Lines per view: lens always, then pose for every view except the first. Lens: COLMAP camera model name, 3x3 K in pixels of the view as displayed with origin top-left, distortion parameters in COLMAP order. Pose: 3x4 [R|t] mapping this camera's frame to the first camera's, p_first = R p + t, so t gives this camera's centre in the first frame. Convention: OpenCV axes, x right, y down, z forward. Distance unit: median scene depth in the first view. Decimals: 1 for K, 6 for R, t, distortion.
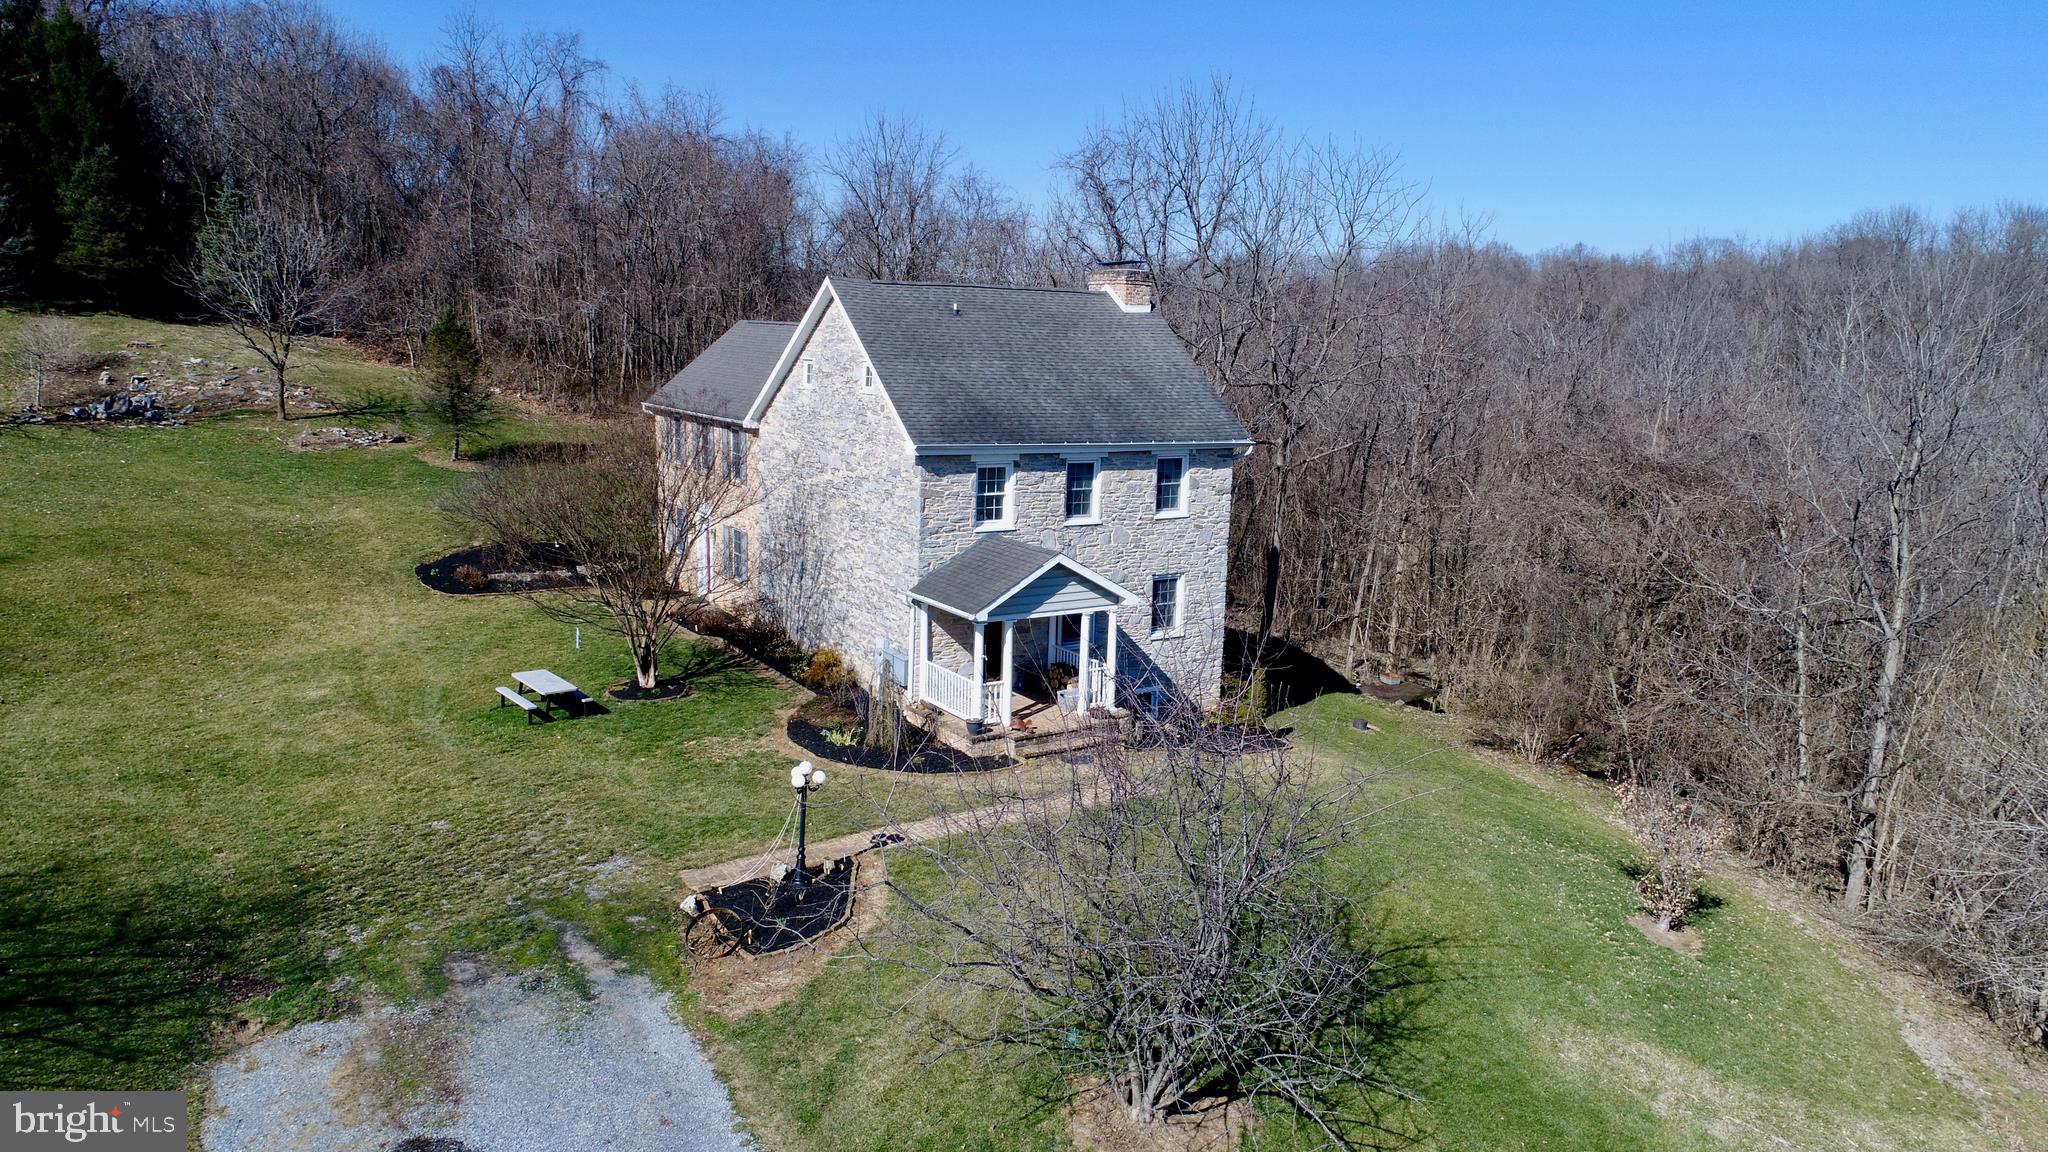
lens RADIAL K [[1428.4, 0, 1024.0], [0, 1428.4, 576.0], [0, 0, 1]] dist [-0.001795, -0.000096]
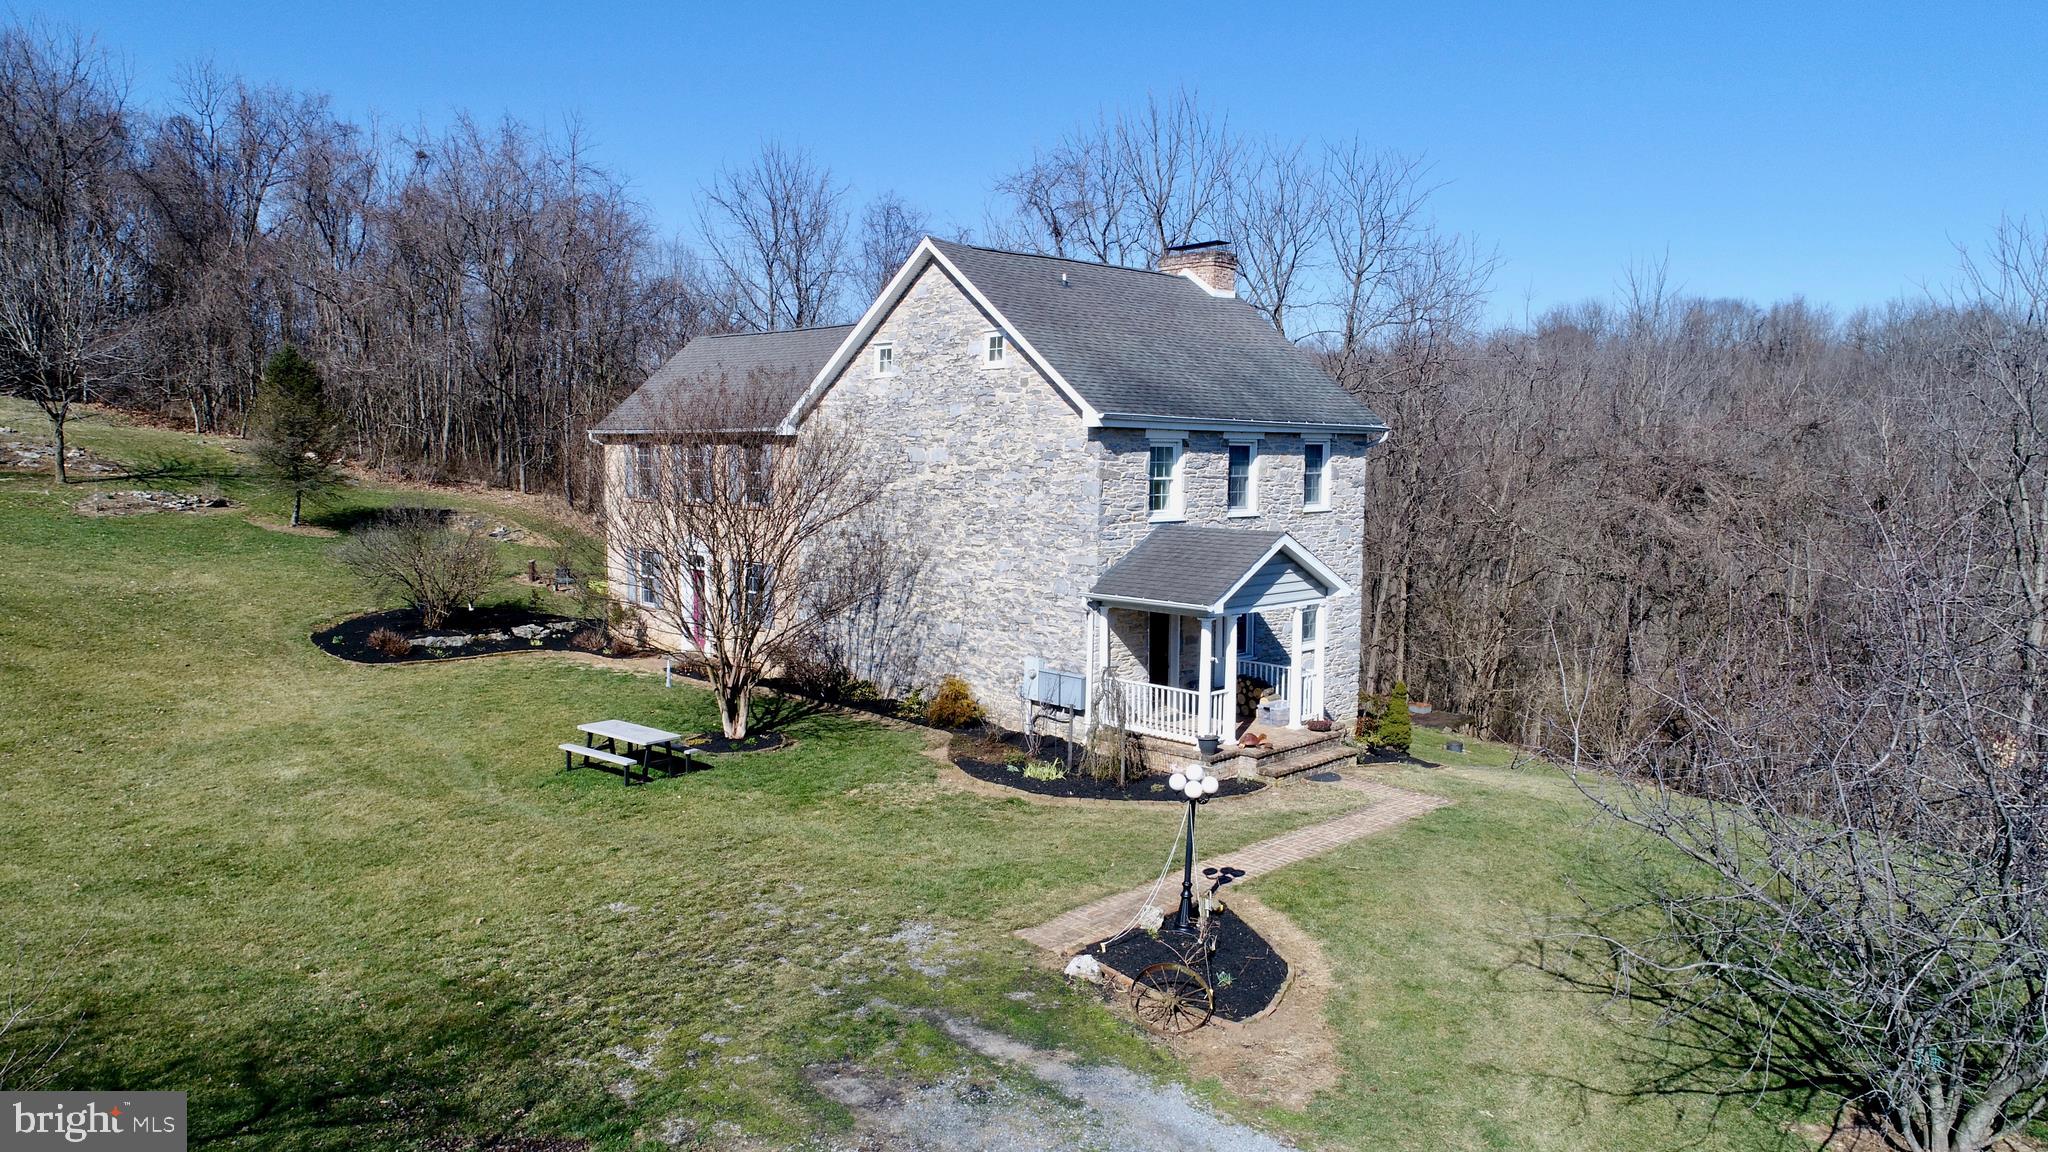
lens RADIAL K [[1409.9, 0, 1024.0], [0, 1409.9, 576.0], [0, 0, 1]] dist [0.000568, -0.002151]
pose [[0.976669, -0.039650, 0.211057, -0.266408], [0.056382, 0.995674, -0.073855, 0.054725], [-0.207216, 0.084032, 0.974680, 0.193430]]
